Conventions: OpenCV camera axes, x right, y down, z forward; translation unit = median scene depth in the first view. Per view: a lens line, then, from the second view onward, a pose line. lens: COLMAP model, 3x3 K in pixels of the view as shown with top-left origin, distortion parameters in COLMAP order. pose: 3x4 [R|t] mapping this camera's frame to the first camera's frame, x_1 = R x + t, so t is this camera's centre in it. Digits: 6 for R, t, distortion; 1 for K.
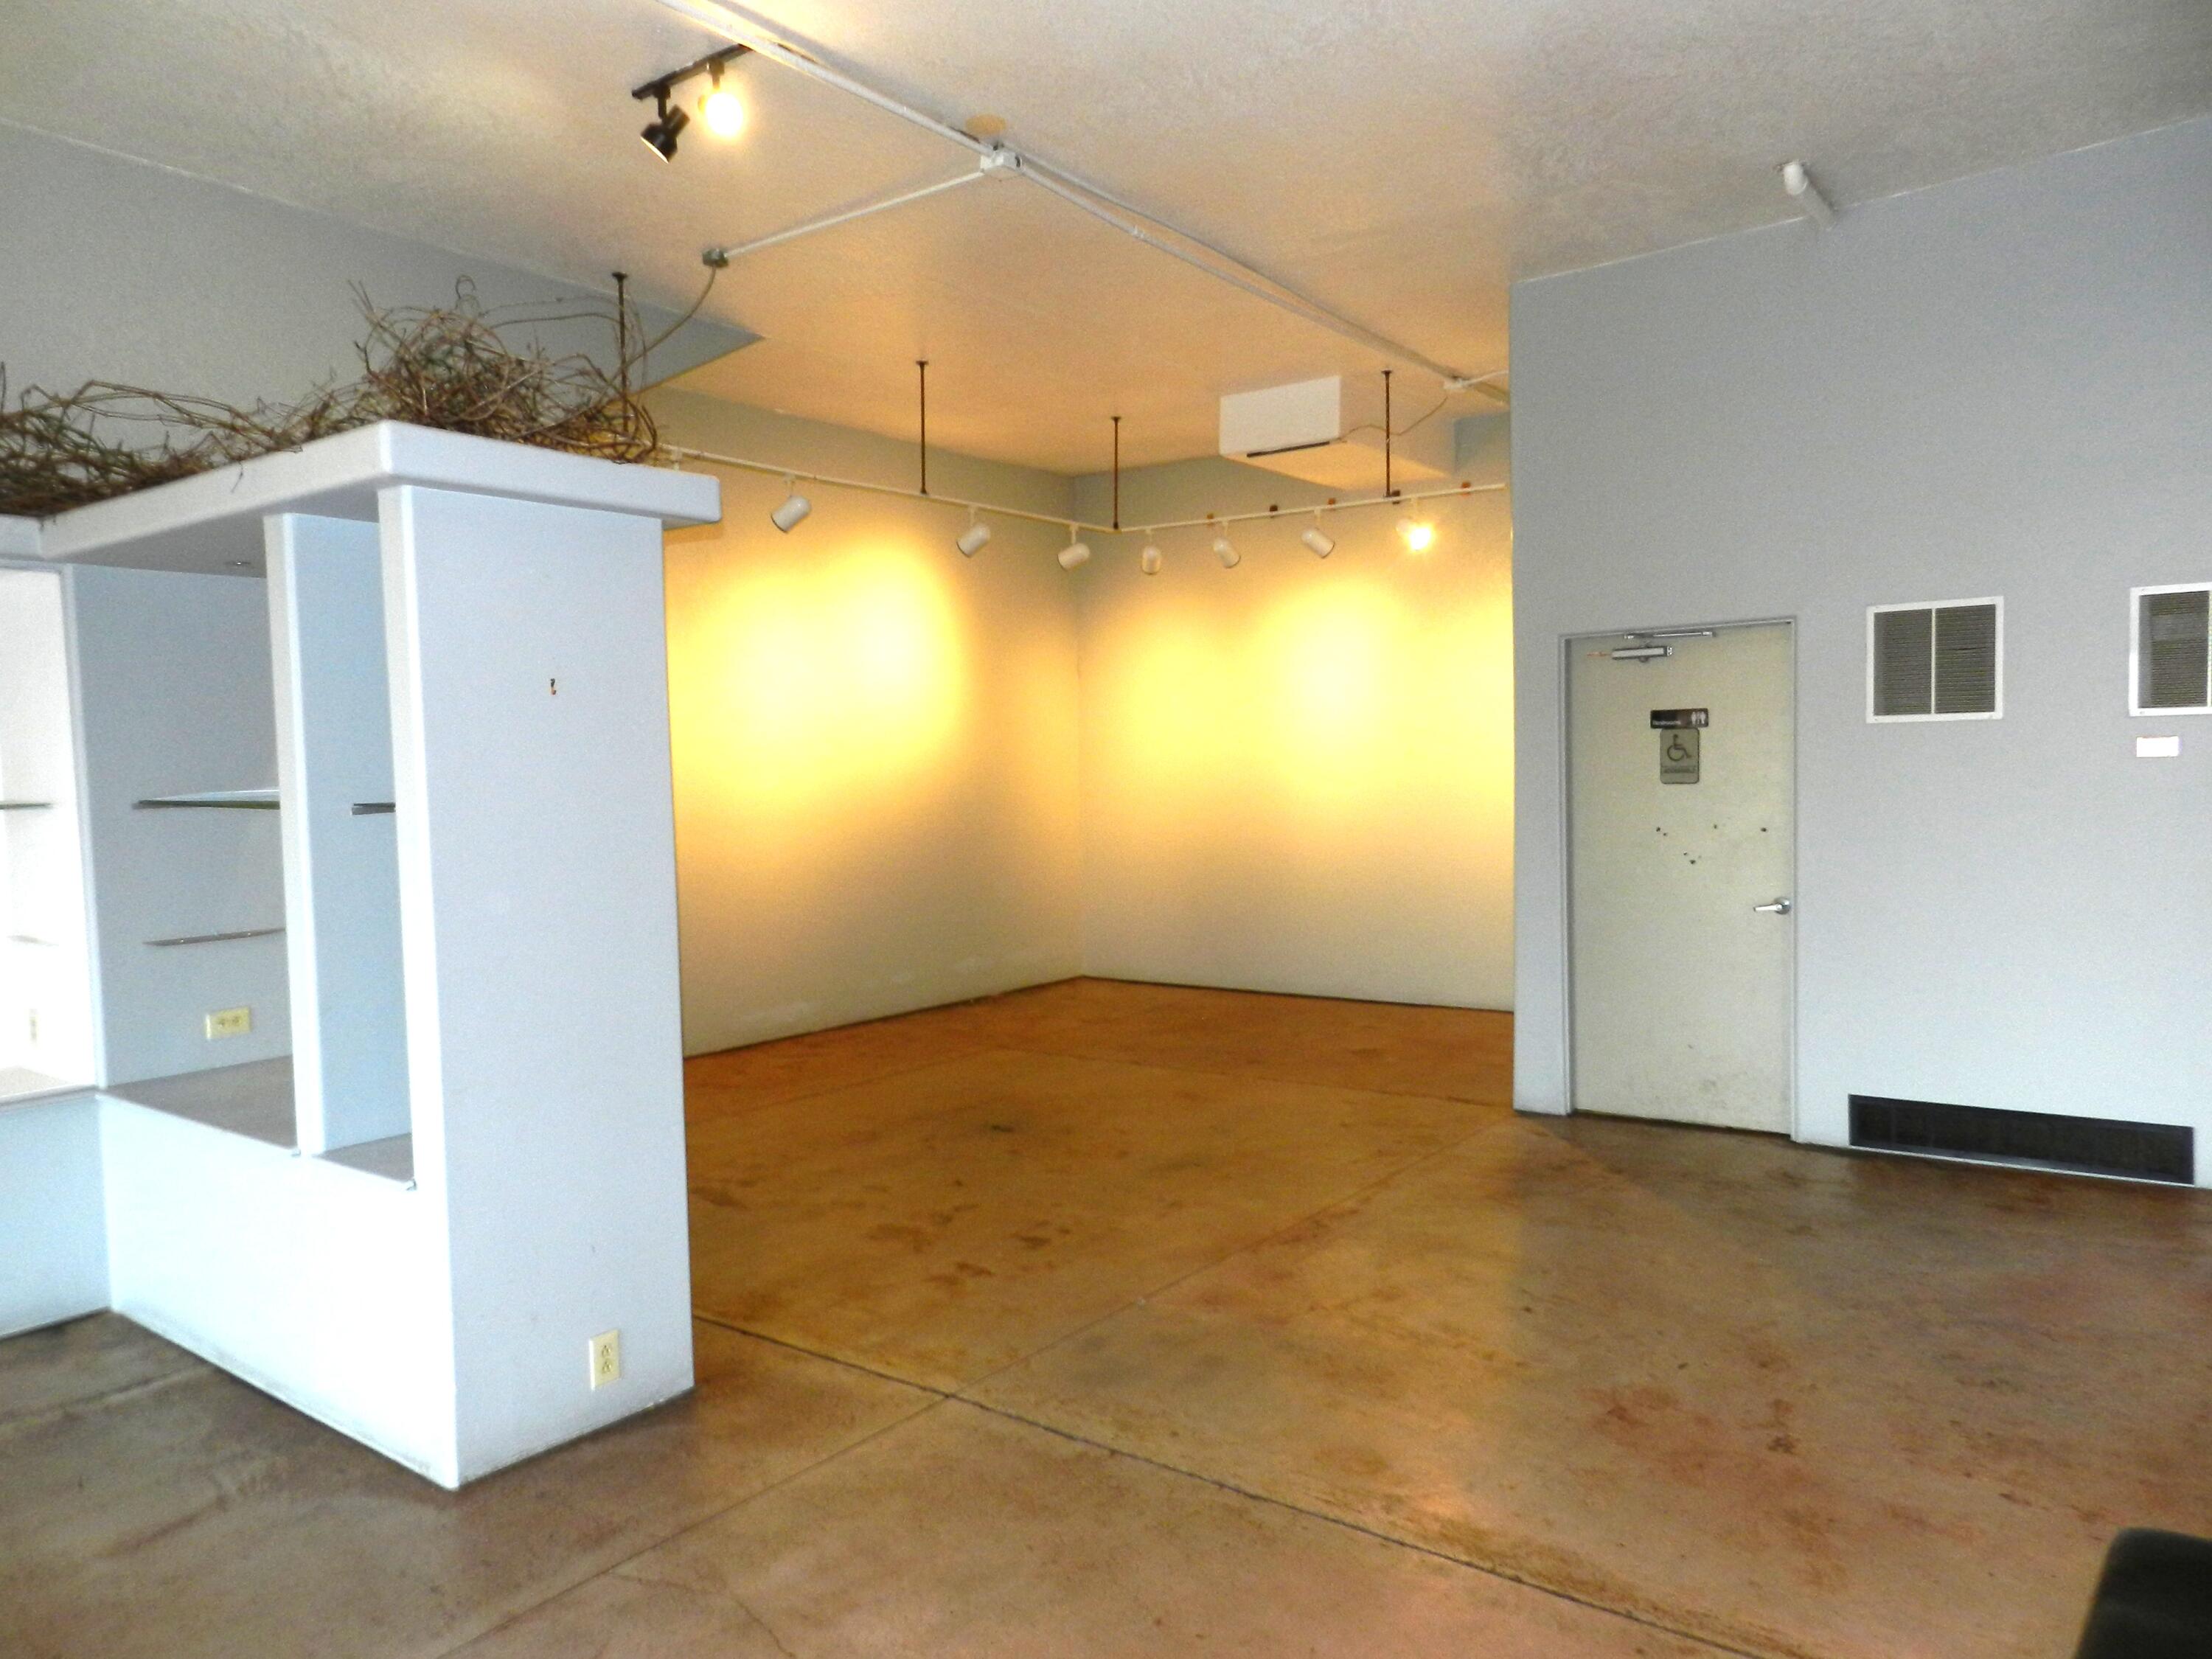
lens RADIAL K [[1516.1, 0, 1104.2], [0, 1516.1, 835.6], [0, 0, 1]] dist [0.021751, -0.001736]
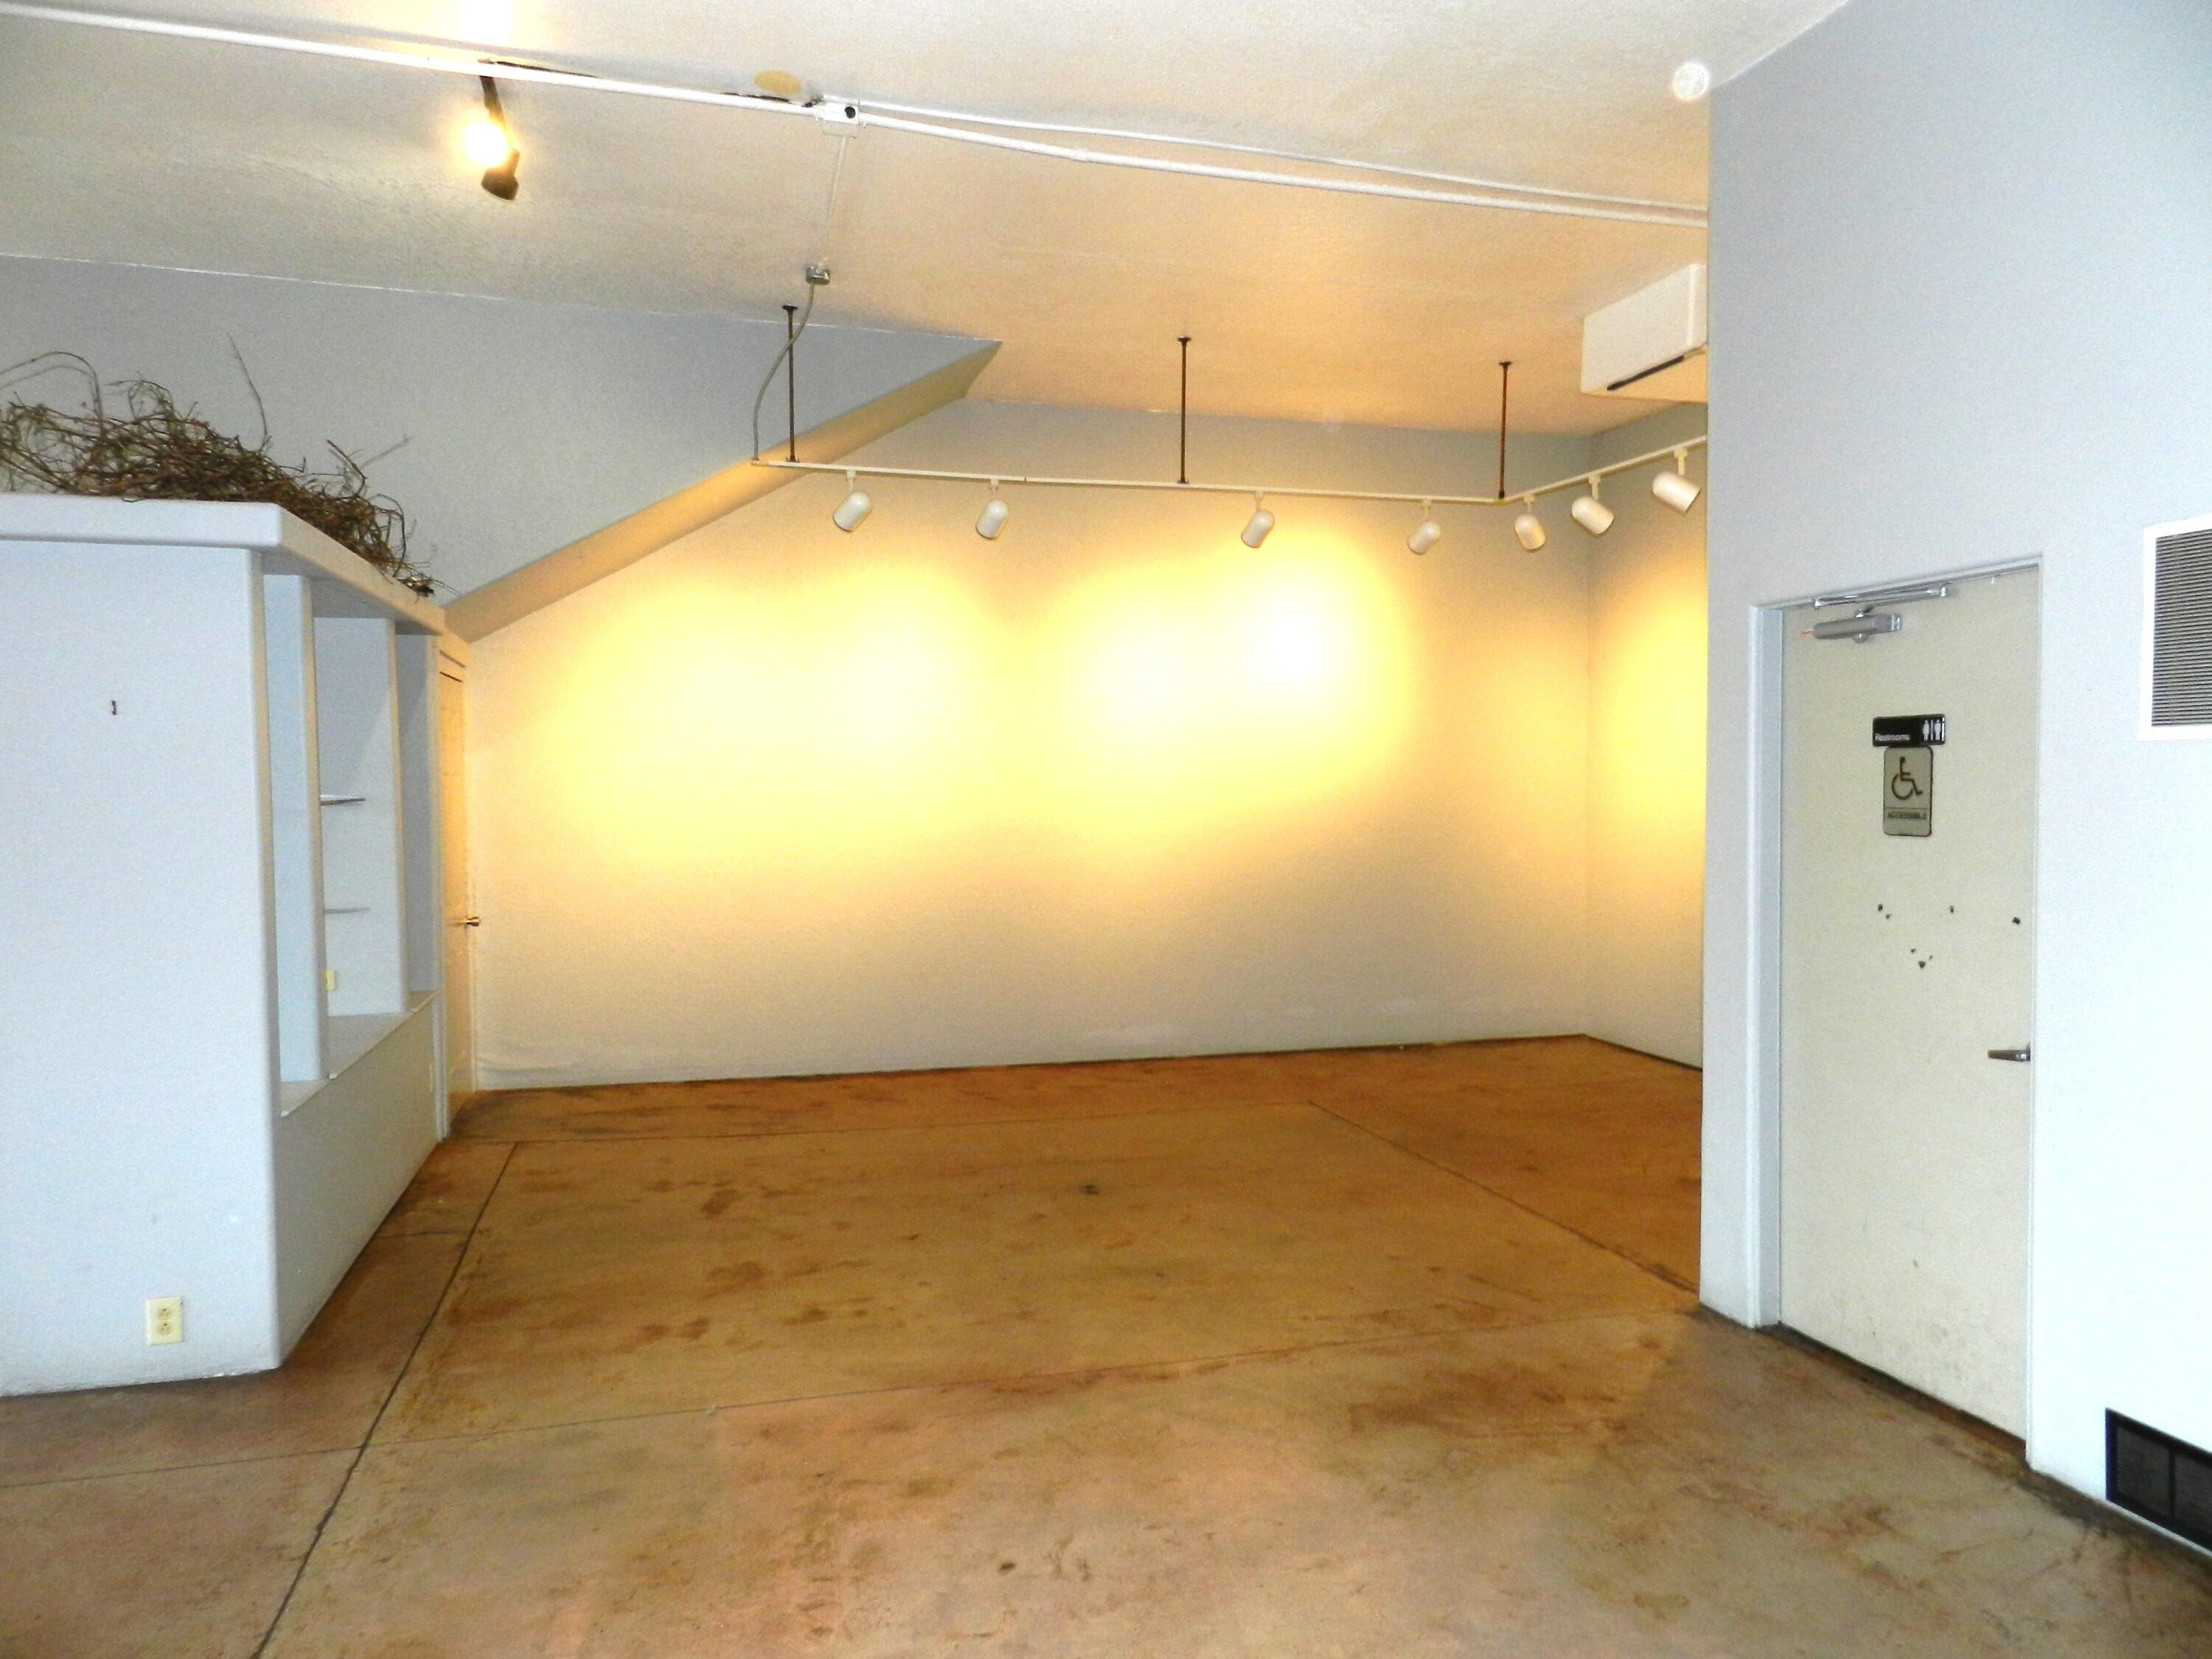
lens RADIAL K [[1498.3, 0, 966.1], [0, 1498.3, 835.4], [0, 0, 1]] dist [0.021340, -0.002938]
pose [[0.791967, 0.041791, -0.609132, 0.646092], [-0.043658, 0.998977, 0.011776, -0.035954], [0.609001, 0.017268, 0.792981, 0.403324]]
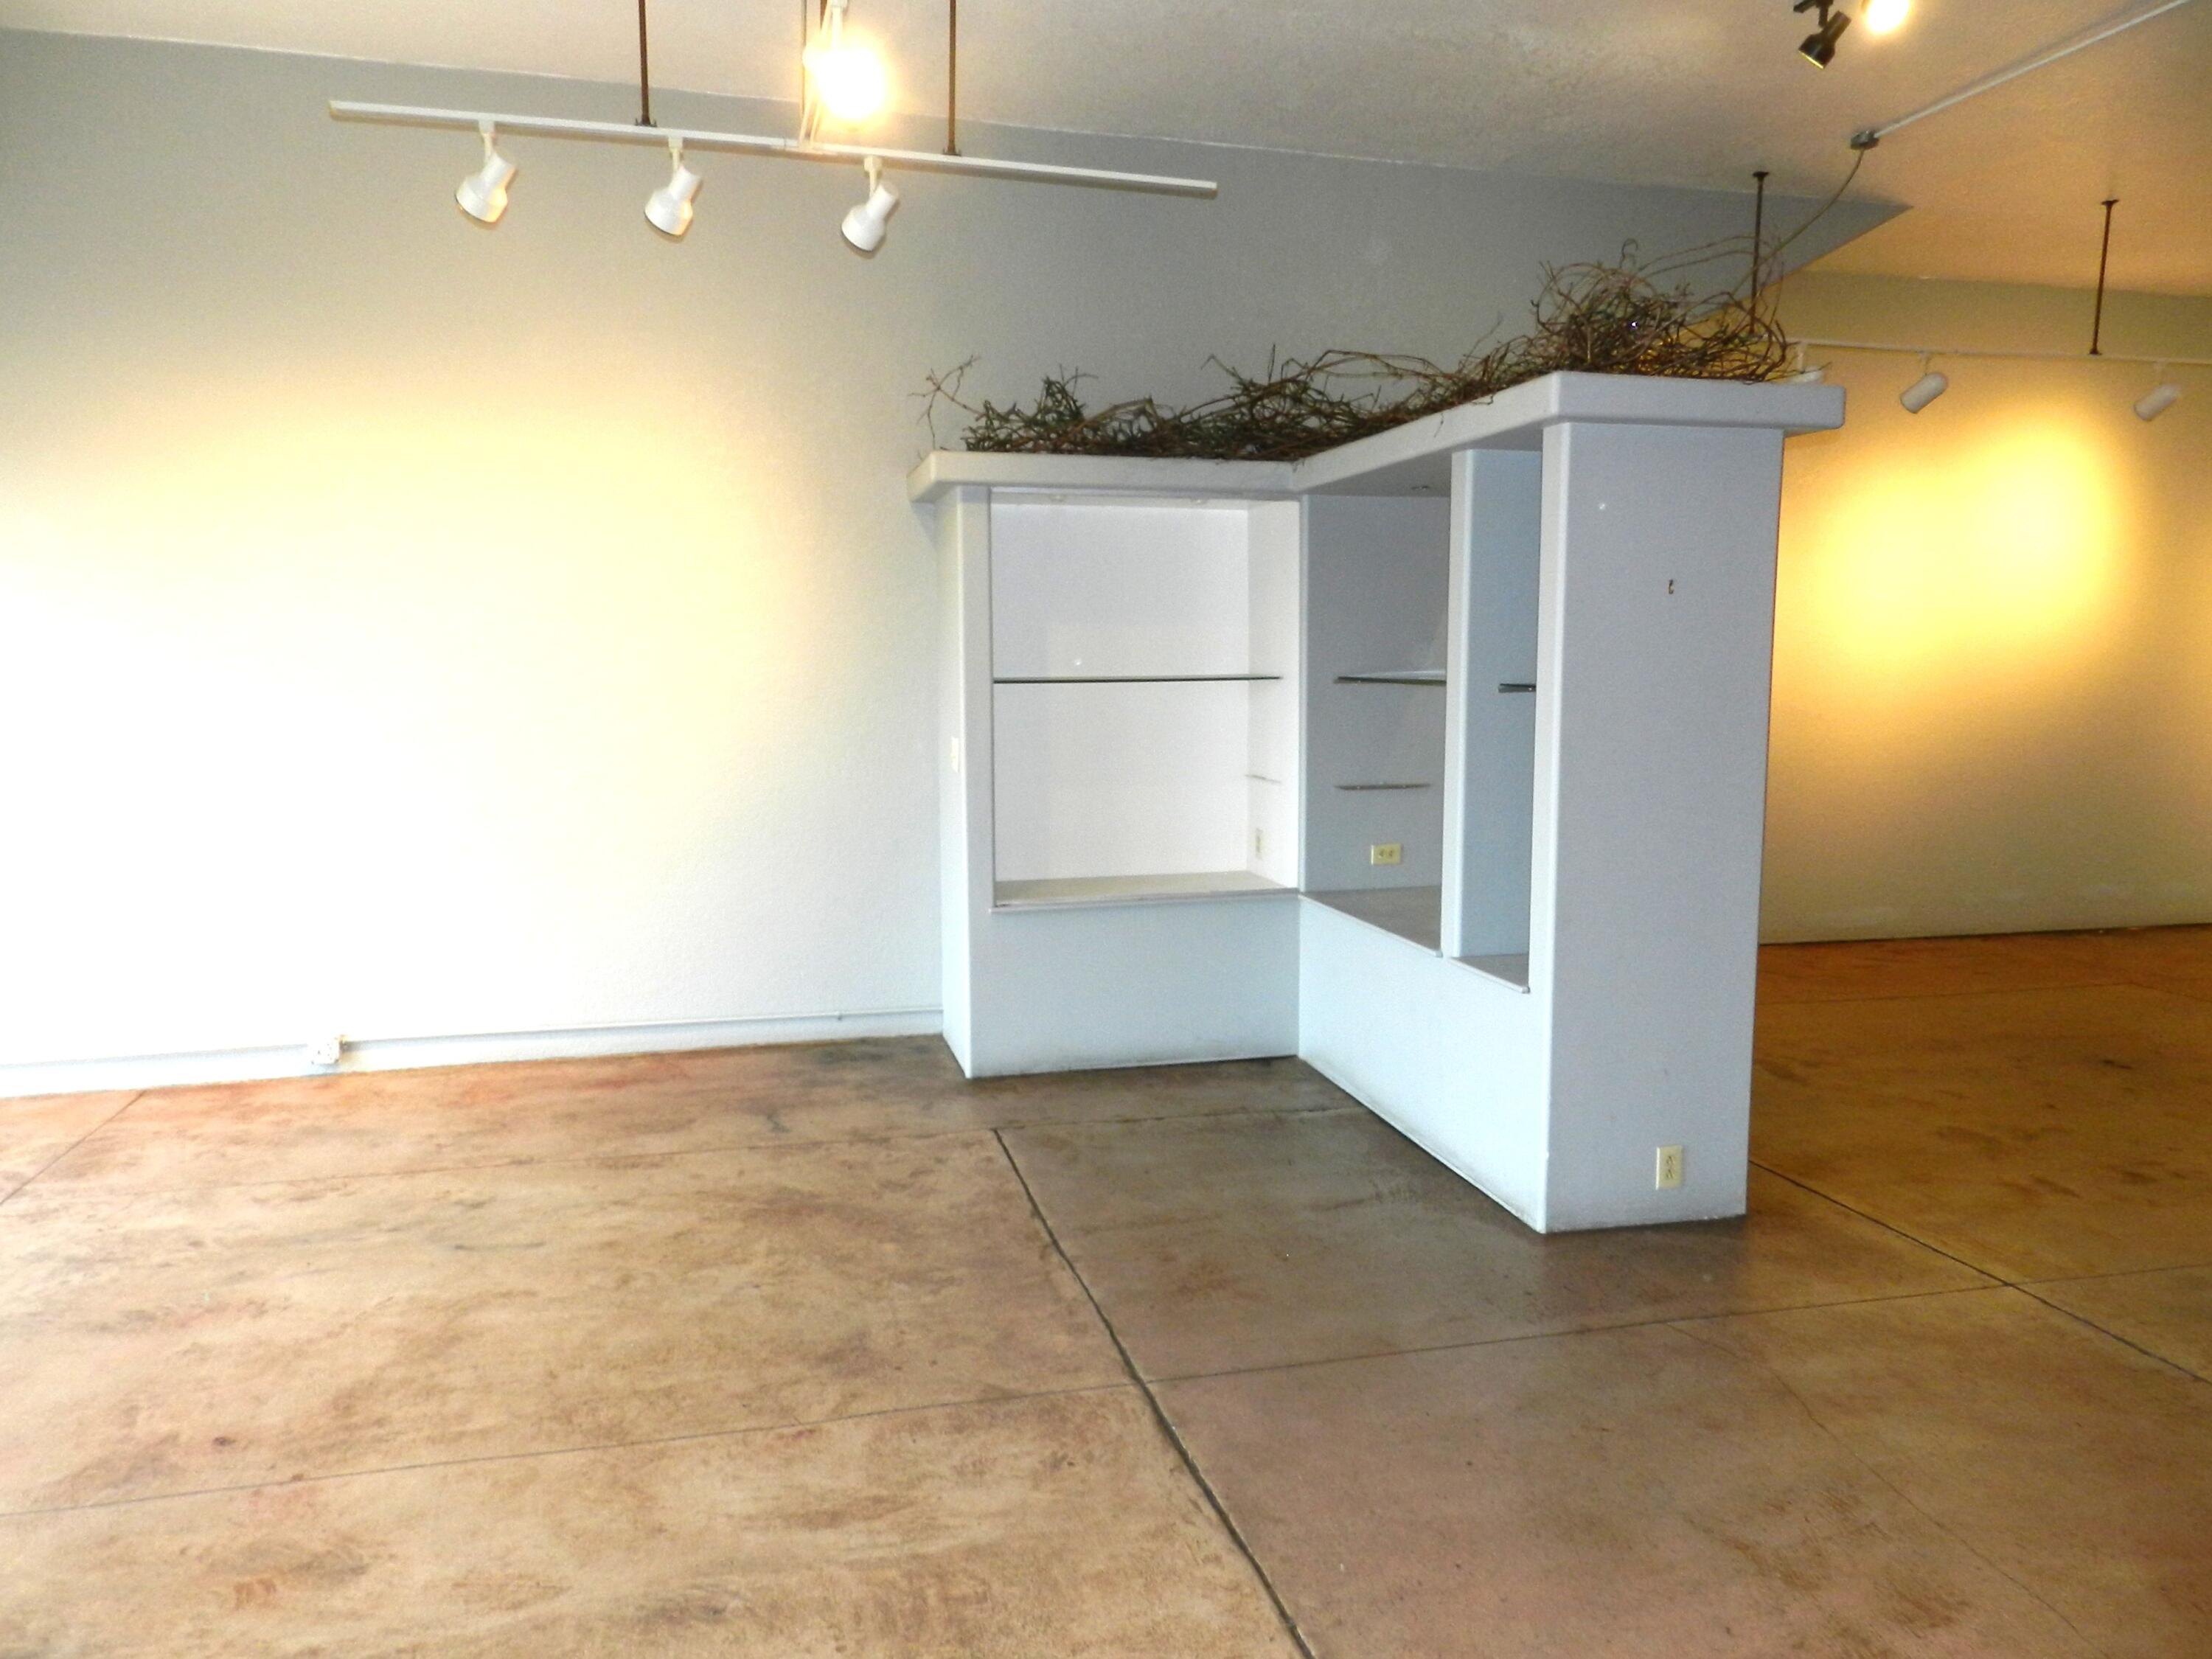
lens RADIAL K [[1516.1, 0, 1104.2], [0, 1516.1, 835.6], [0, 0, 1]] dist [0.021751, -0.001736]
pose [[0.776125, 0.094571, -0.623447, 0.033331], [-0.048788, 0.994732, 0.090155, 0.005594], [0.628689, -0.039555, 0.776650, -0.141218]]
